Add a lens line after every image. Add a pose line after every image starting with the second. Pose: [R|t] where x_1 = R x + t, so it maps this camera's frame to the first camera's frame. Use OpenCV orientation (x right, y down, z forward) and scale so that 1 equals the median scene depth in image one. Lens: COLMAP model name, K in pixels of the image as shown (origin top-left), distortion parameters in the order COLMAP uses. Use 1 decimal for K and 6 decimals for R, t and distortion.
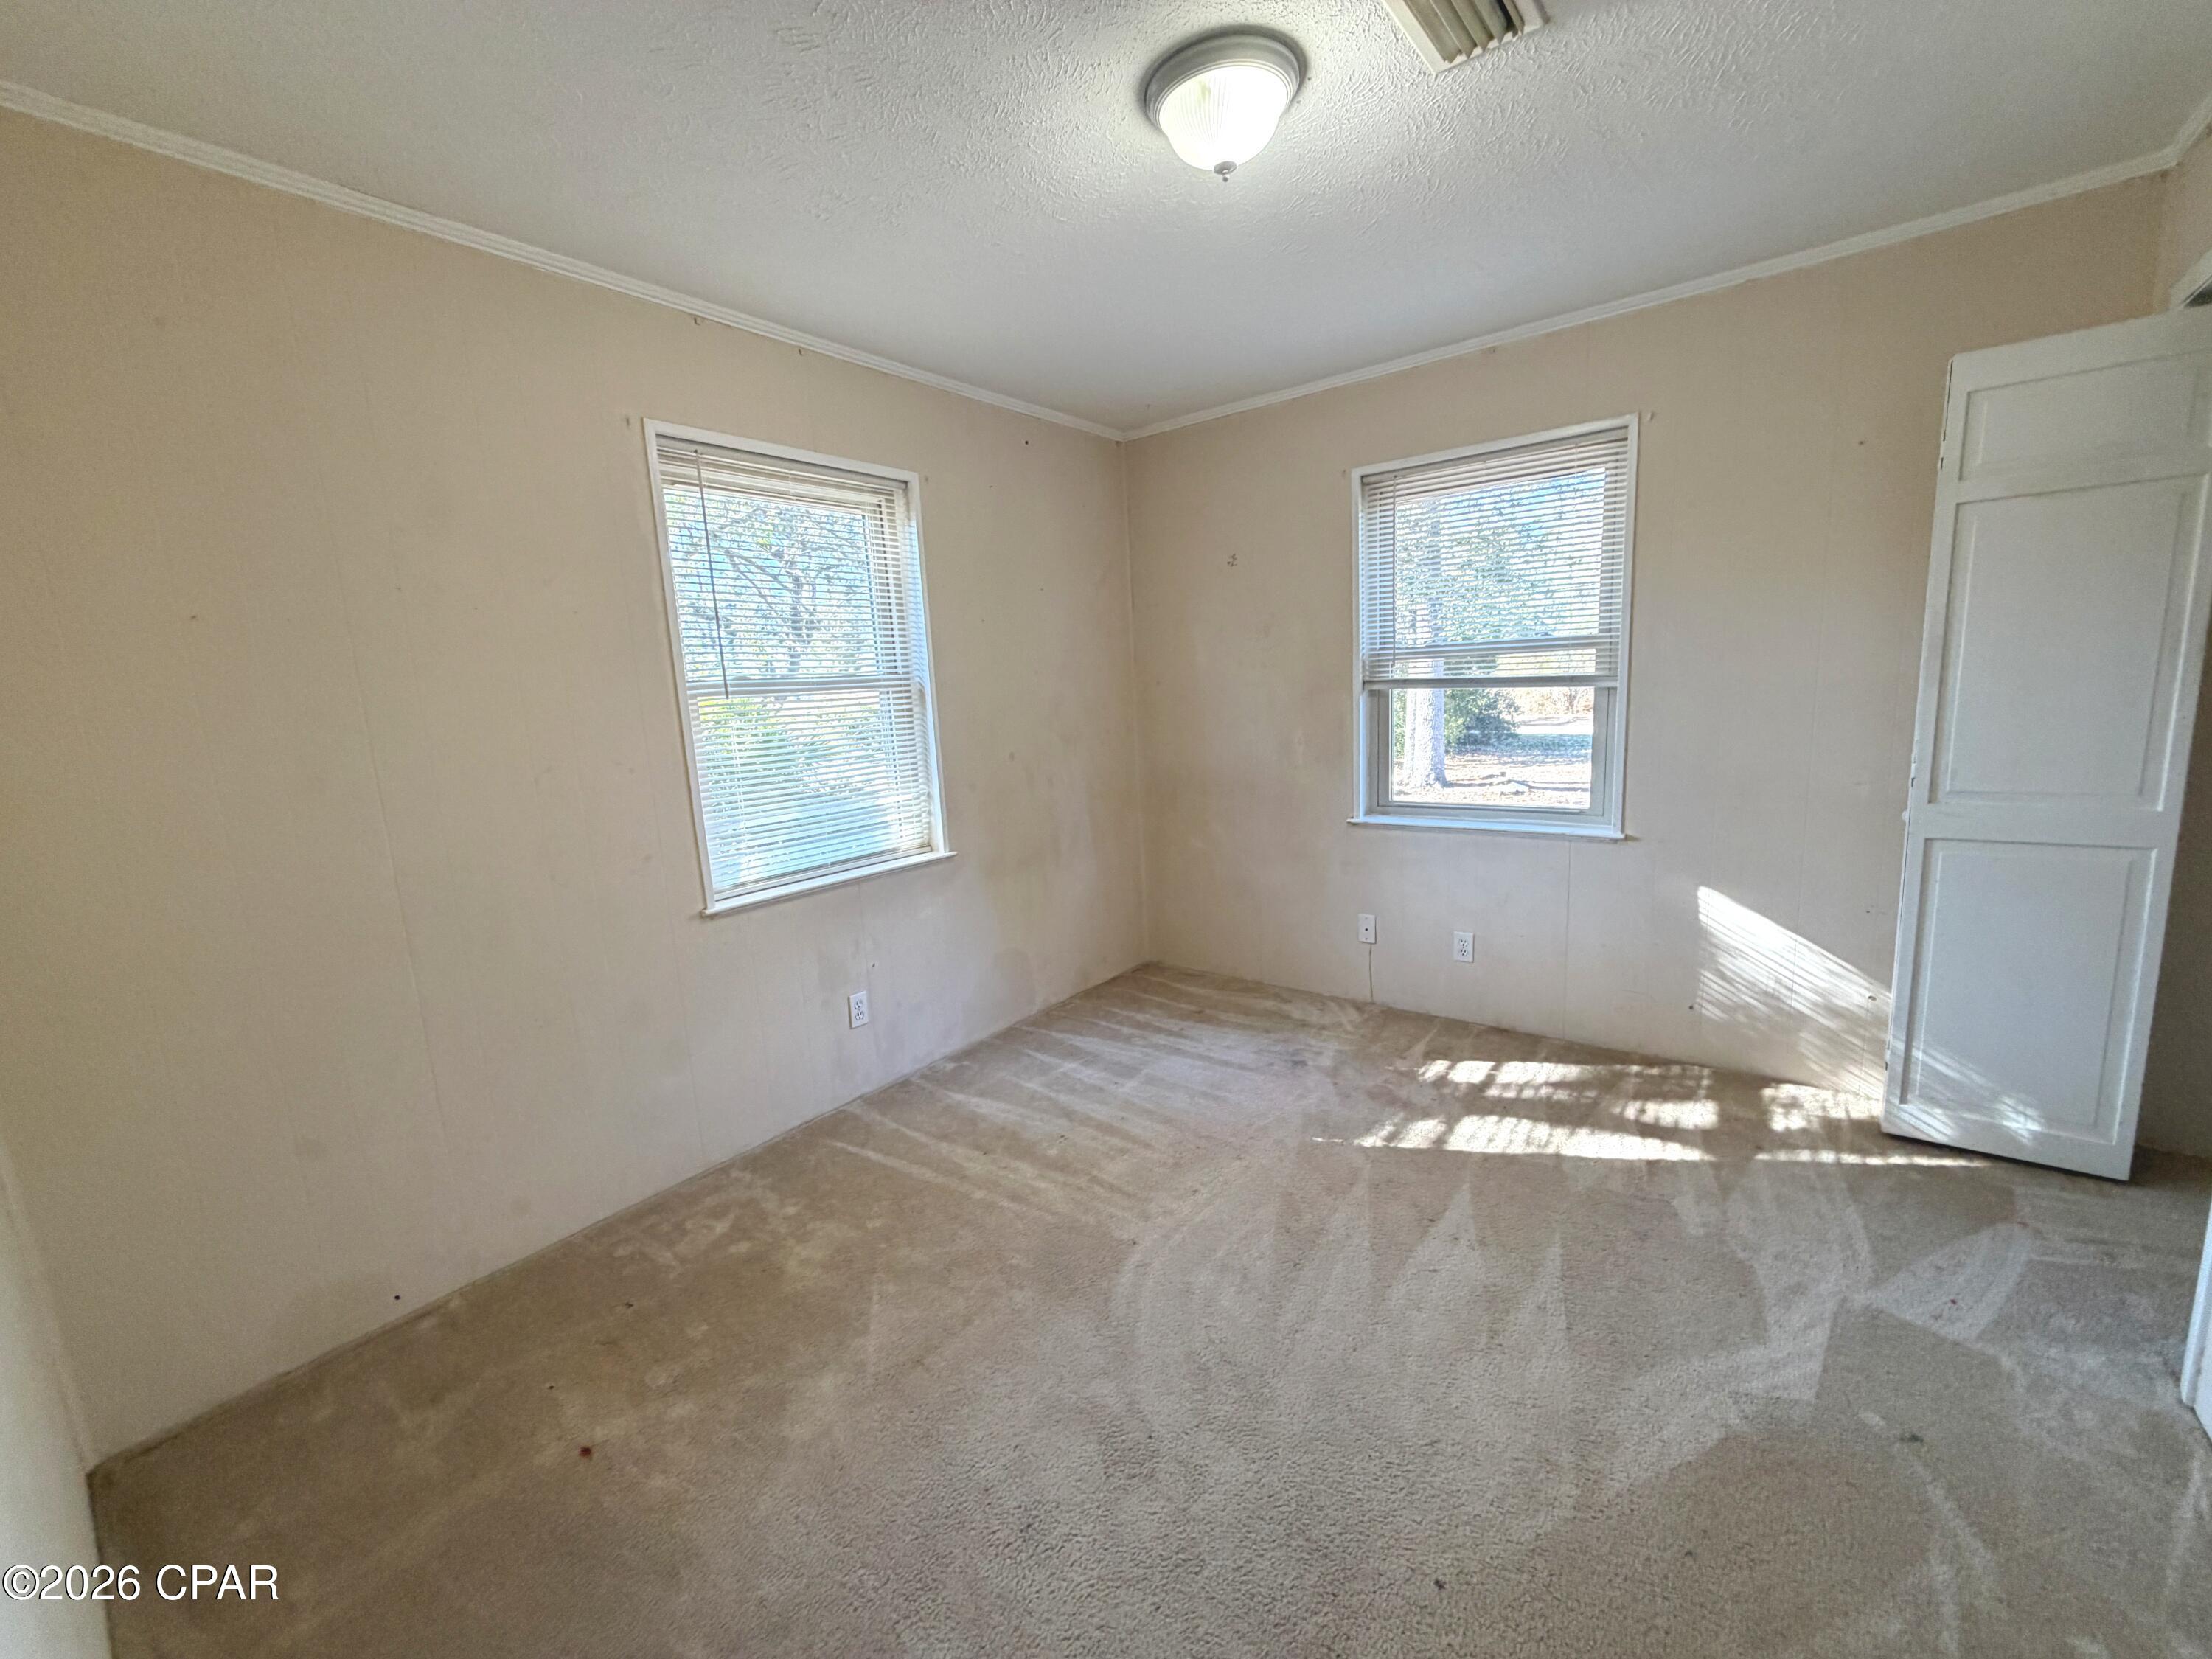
lens RADIAL K [[886.0, 0, 1113.3], [0, 886.0, 835.5], [0, 0, 1]] dist [0.001510, -0.000820]
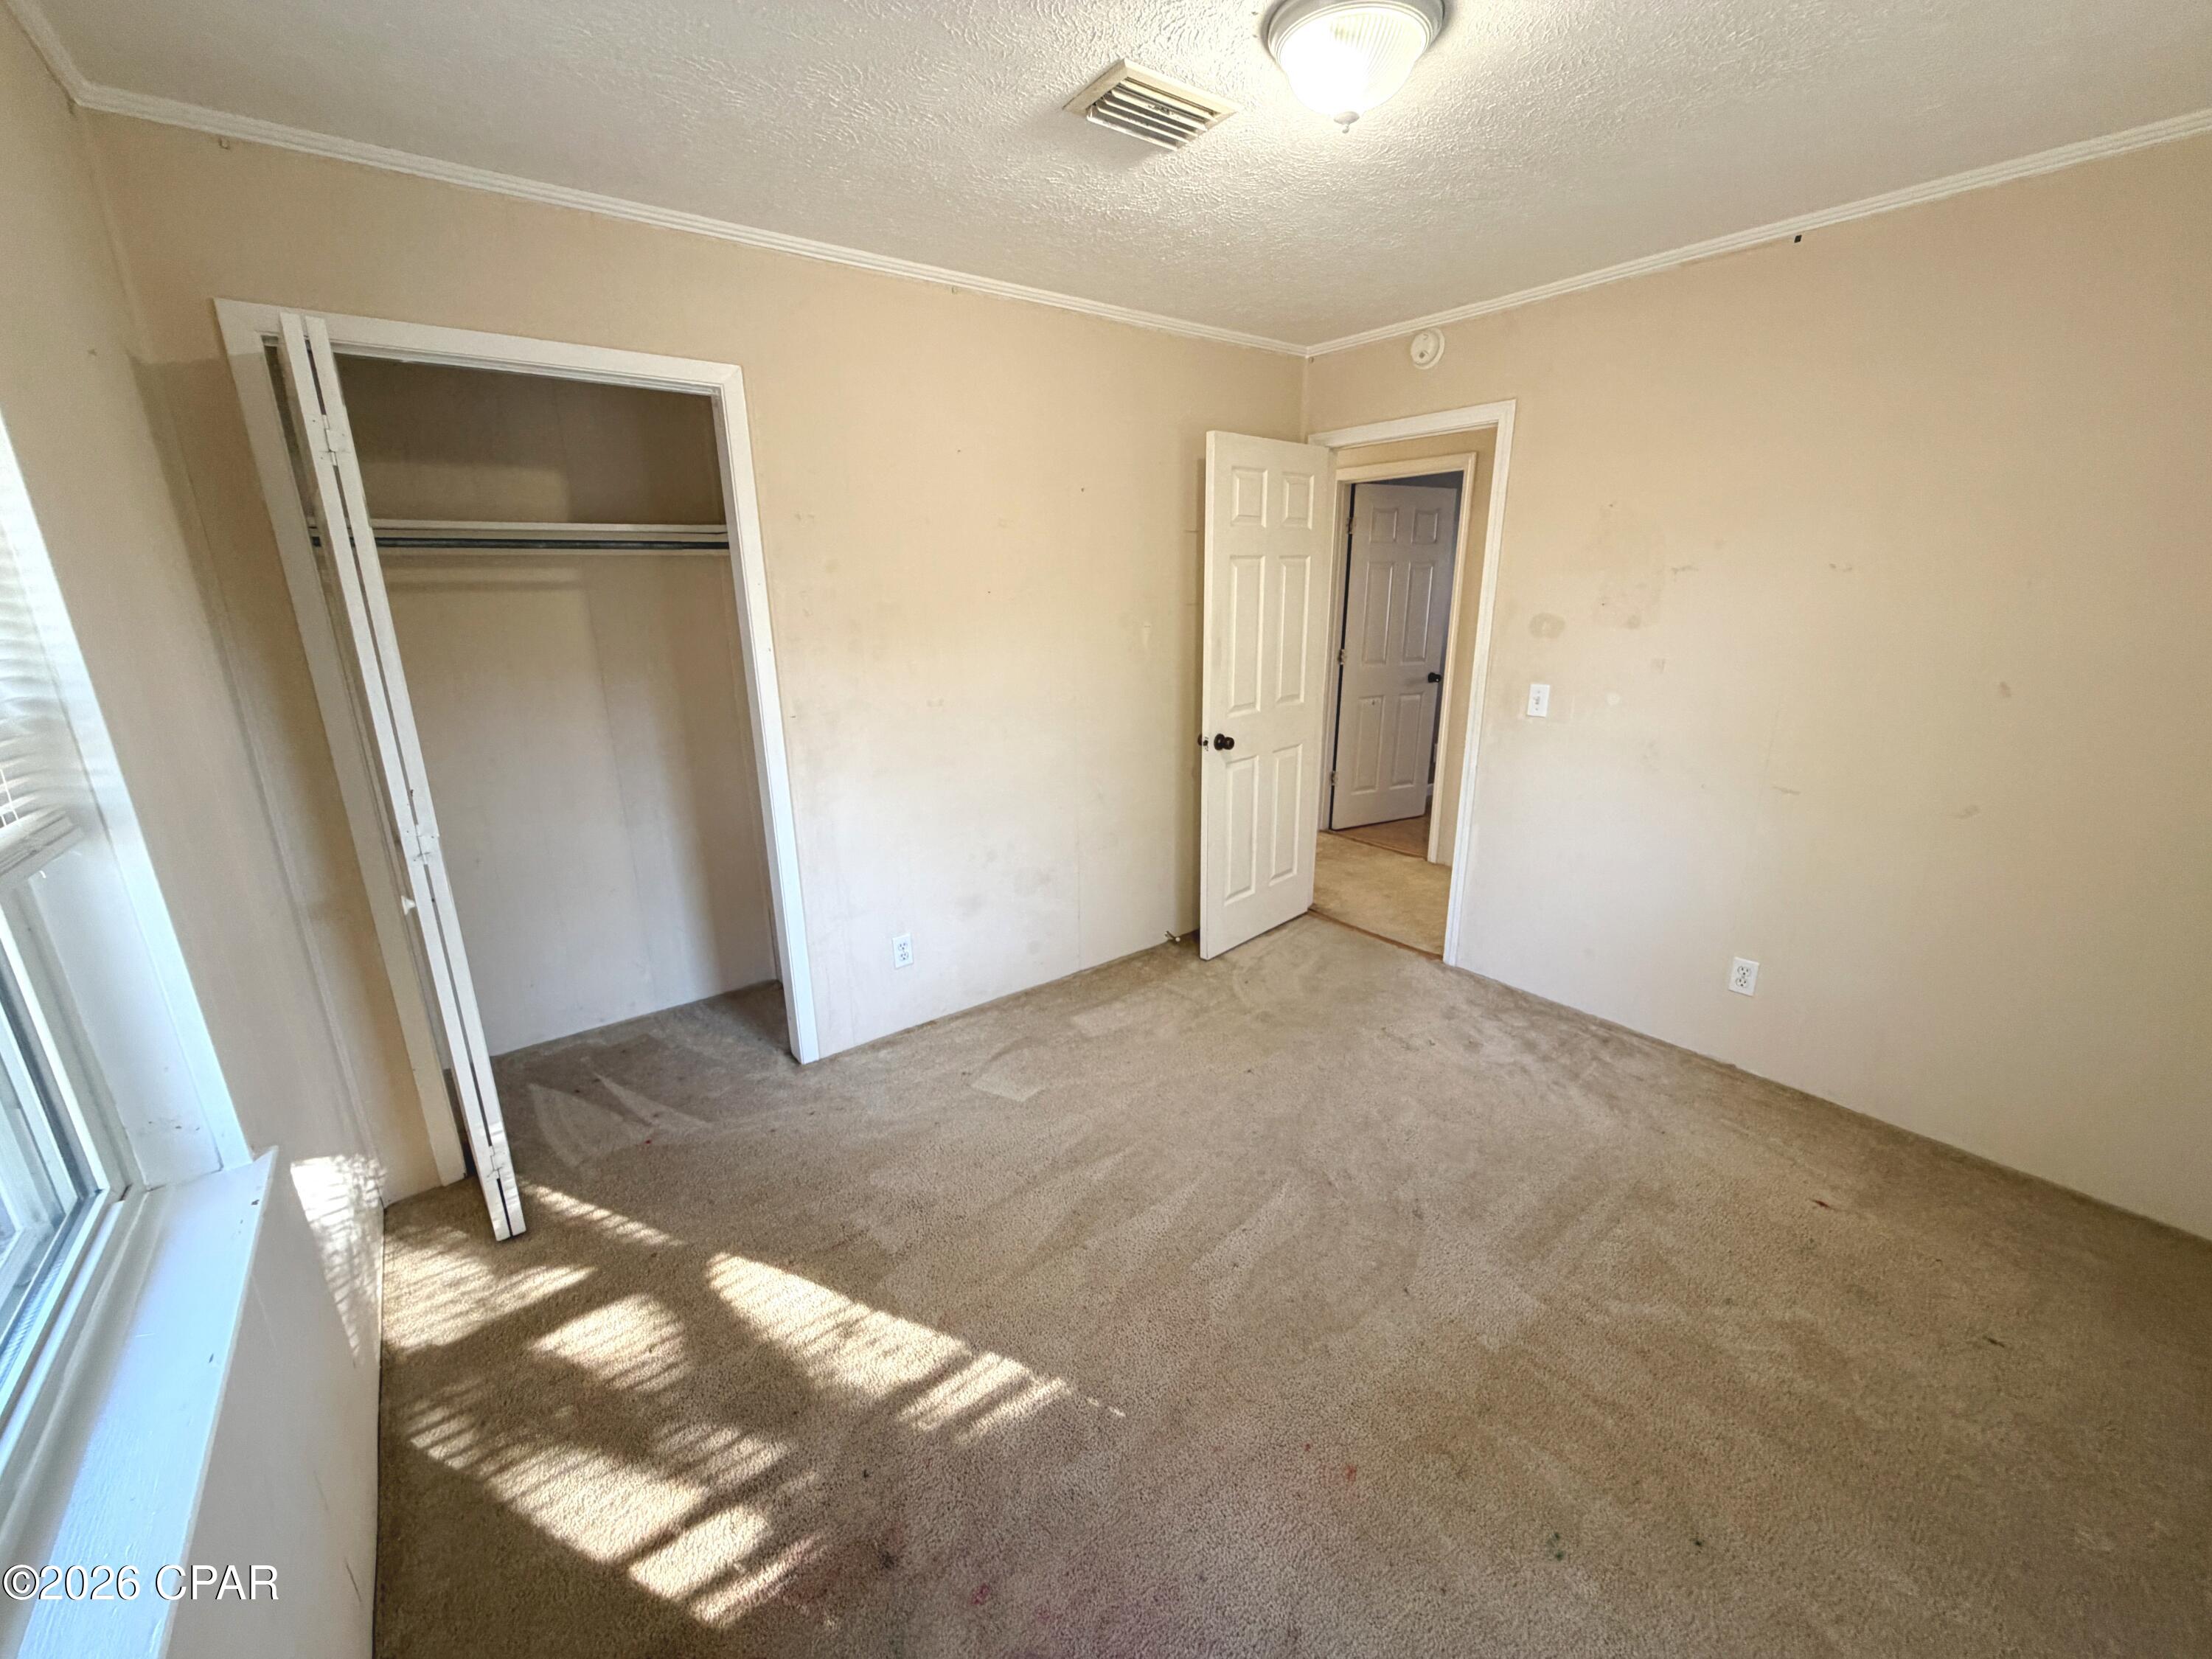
lens RADIAL K [[886.0, 0, 1106.7], [0, 886.0, 821.0], [0, 0, 1]] dist [0.001510, -0.000820]
pose [[-0.963330, 0.003726, 0.268294, 0.066790], [0.115438, 0.908389, 0.401875, -0.302992], [-0.242218, 0.418109, -0.875509, 1.362851]]
